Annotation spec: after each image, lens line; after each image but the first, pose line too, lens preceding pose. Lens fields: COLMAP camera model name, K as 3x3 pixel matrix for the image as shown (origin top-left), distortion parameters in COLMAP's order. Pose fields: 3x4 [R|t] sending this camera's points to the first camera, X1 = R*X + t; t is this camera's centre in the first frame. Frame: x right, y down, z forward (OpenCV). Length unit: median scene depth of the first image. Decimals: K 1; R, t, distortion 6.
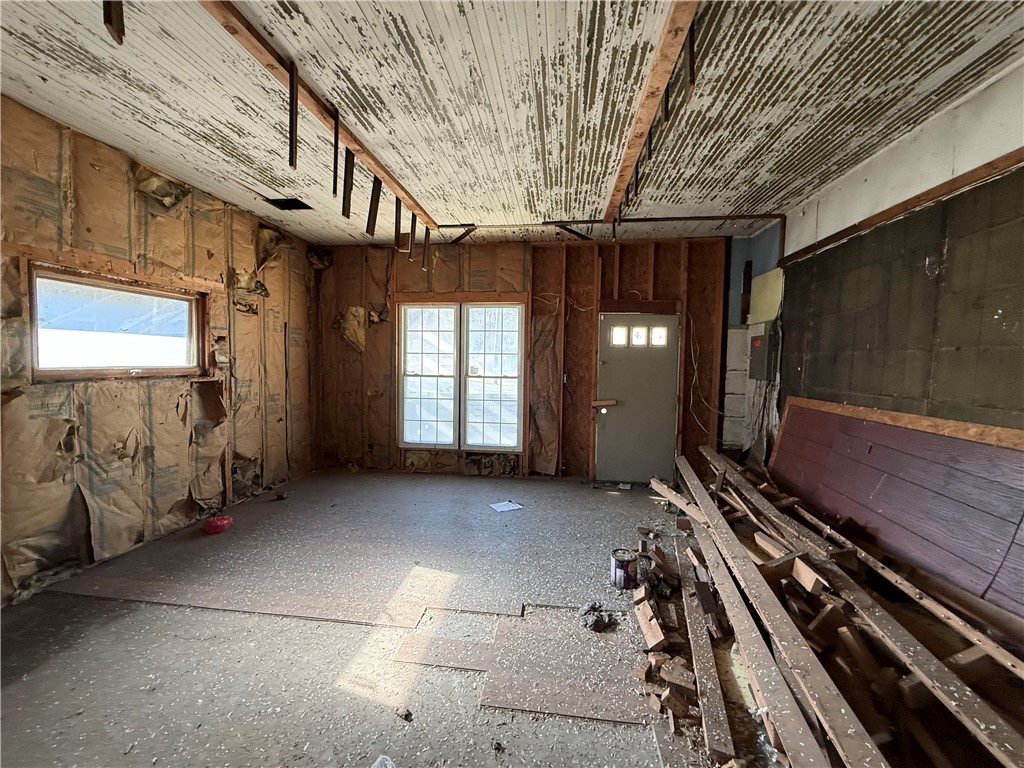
lens RADIAL K [[405.7, 0, 508.1], [0, 405.7, 381.3], [0, 0, 1]] dist [-0.001889, -0.000287]
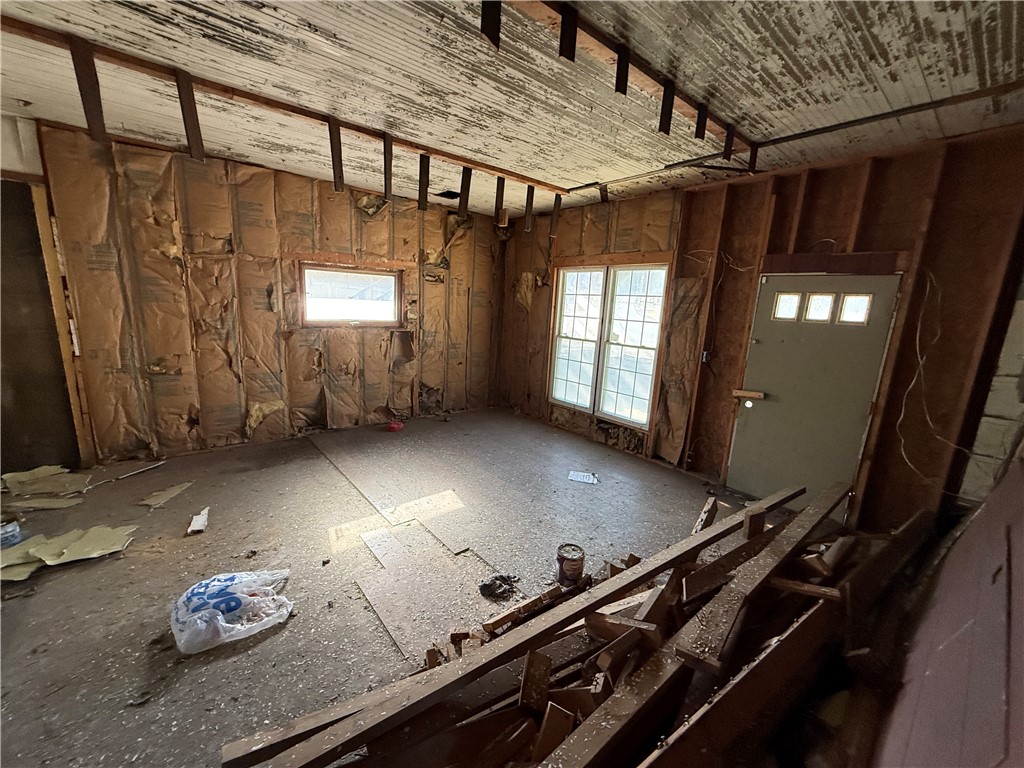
lens RADIAL K [[405.7, 0, 508.1], [0, 405.7, 381.3], [0, 0, 1]] dist [-0.001889, -0.000287]
pose [[0.728726, 0.153788, -0.667314, 0.505474], [-0.073916, 0.986429, 0.146612, -0.060119], [0.680805, -0.057515, 0.730204, 0.160566]]
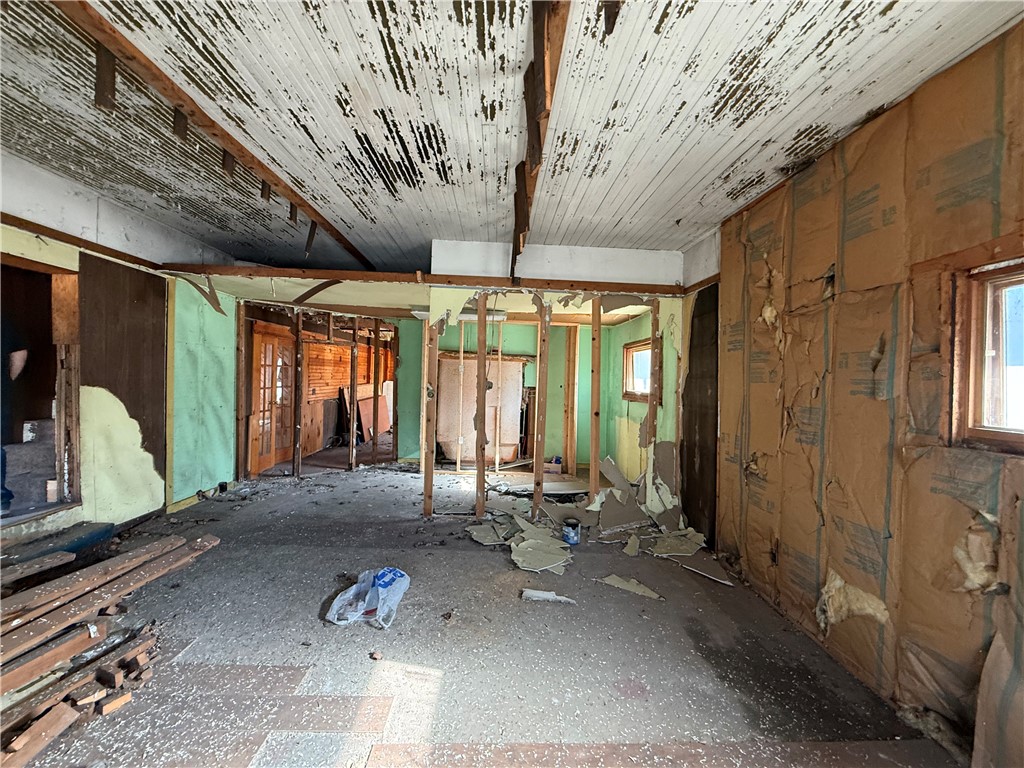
lens RADIAL K [[405.7, 0, 508.1], [0, 405.7, 381.3], [0, 0, 1]] dist [-0.001889, -0.000287]
pose [[-0.986539, -0.046500, -0.156774, -0.184774], [-0.056781, 0.996476, 0.061745, -0.065234], [0.153350, 0.069815, -0.985703, 0.969377]]
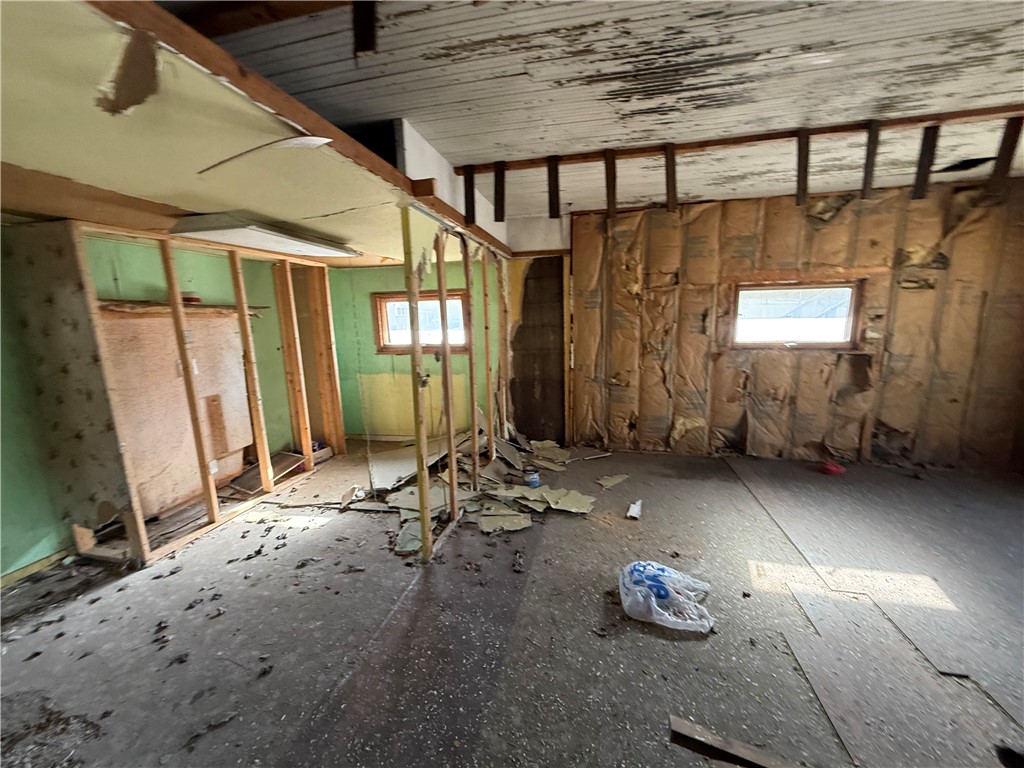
lens RADIAL K [[405.7, 0, 508.1], [0, 405.7, 381.3], [0, 0, 1]] dist [-0.001889, -0.000287]
pose [[-0.109402, 0.149330, -0.982716, 0.507282], [-0.031901, 0.987614, 0.153626, -0.065773], [0.993485, 0.048157, -0.103283, 0.102743]]
